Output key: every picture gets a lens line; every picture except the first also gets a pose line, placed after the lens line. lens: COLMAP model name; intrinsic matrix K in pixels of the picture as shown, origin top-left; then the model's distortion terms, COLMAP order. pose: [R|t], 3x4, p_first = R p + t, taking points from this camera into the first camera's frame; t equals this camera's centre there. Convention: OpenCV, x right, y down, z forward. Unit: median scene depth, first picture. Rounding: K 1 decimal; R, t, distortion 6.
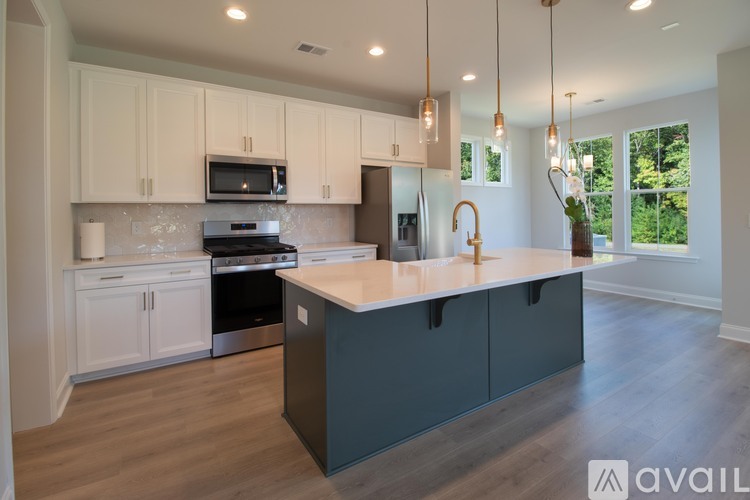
lens RADIAL K [[363.4, 0, 377.3], [0, 363.4, 218.2], [0, 0, 1]] dist [0.021766, -0.000152]
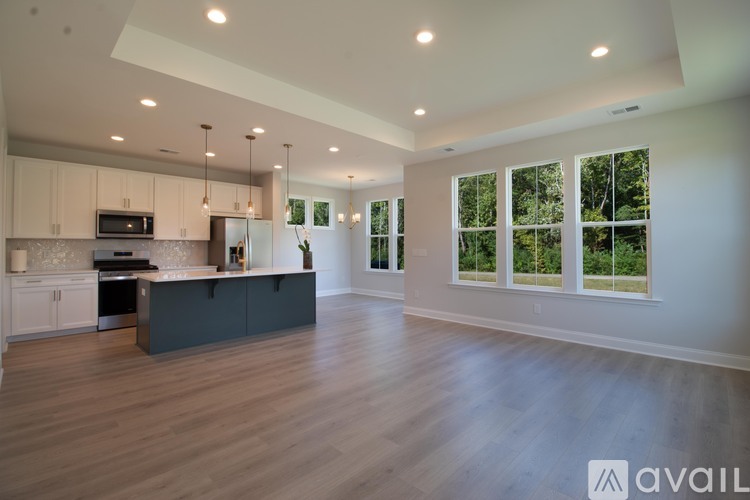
lens RADIAL K [[355.0, 0, 375.6], [0, 355.0, 244.9], [0, 0, 1]] dist [-0.001933, -0.000704]
pose [[0.976560, 0.012357, 0.214891, 0.414224], [-0.008012, 0.999746, -0.021076, 0.007882], [-0.215097, 0.018861, 0.976411, -0.824375]]
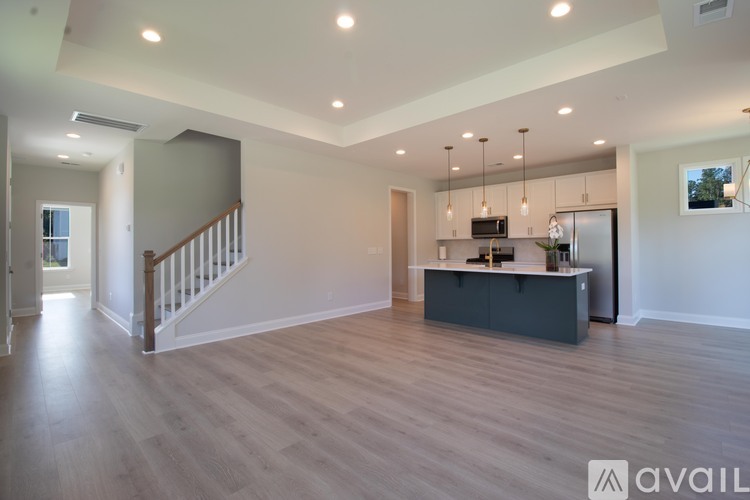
lens RADIAL K [[340.8, 0, 375.0], [0, 340.8, 250.0], [0, 0, 1]] dist [-0.000537, -0.000118]
pose [[0.217936, 0.023927, -0.975670, 1.532723], [-0.007824, 0.999710, 0.022769, -0.016280], [0.975932, 0.002672, 0.218060, -0.084207]]
